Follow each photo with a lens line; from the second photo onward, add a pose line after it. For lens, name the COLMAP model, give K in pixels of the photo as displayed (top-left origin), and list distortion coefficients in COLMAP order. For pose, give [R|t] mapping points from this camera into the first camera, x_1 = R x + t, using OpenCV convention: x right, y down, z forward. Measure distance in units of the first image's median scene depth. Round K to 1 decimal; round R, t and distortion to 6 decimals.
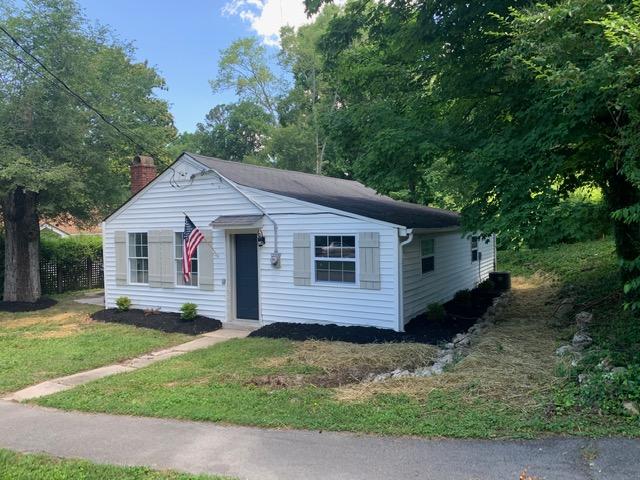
lens RADIAL K [[483.5, 0, 317.1], [0, 483.5, 243.2], [0, 0, 1]] dist [0.124356, -0.258333]
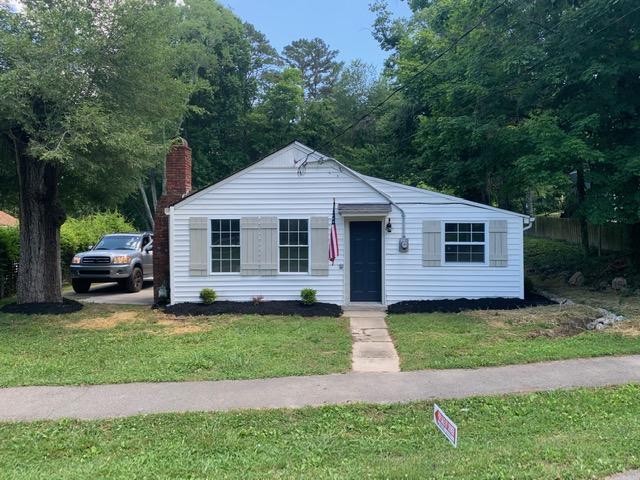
lens RADIAL K [[483.5, 0, 317.1], [0, 483.5, 243.2], [0, 0, 1]] dist [0.124356, -0.258333]
pose [[0.889786, -0.000582, 0.456377, -0.773570], [0.002746, 0.999988, -0.004079, 0.035333], [-0.456369, 0.004883, 0.889777, 0.101922]]
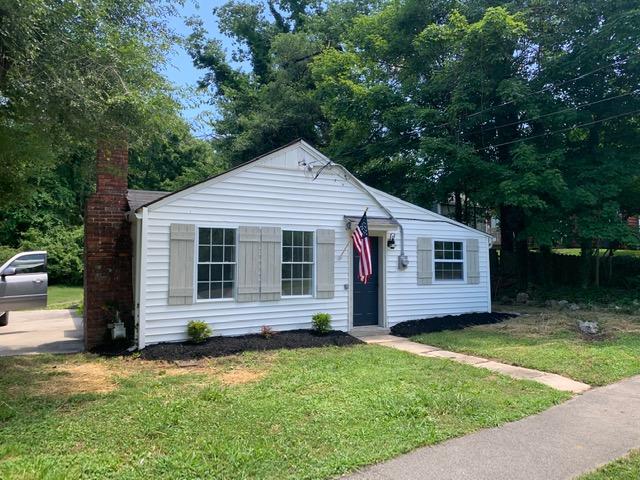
lens RADIAL K [[491.7, 0, 320.0], [0, 491.7, 240.0], [0, 0, 1]] dist [-0.002124, -0.003161]
pose [[0.514517, 0.052969, 0.855843, -1.103875], [0.014267, 0.997423, -0.070309, 0.059462], [-0.857361, 0.048386, 0.512436, 0.606766]]
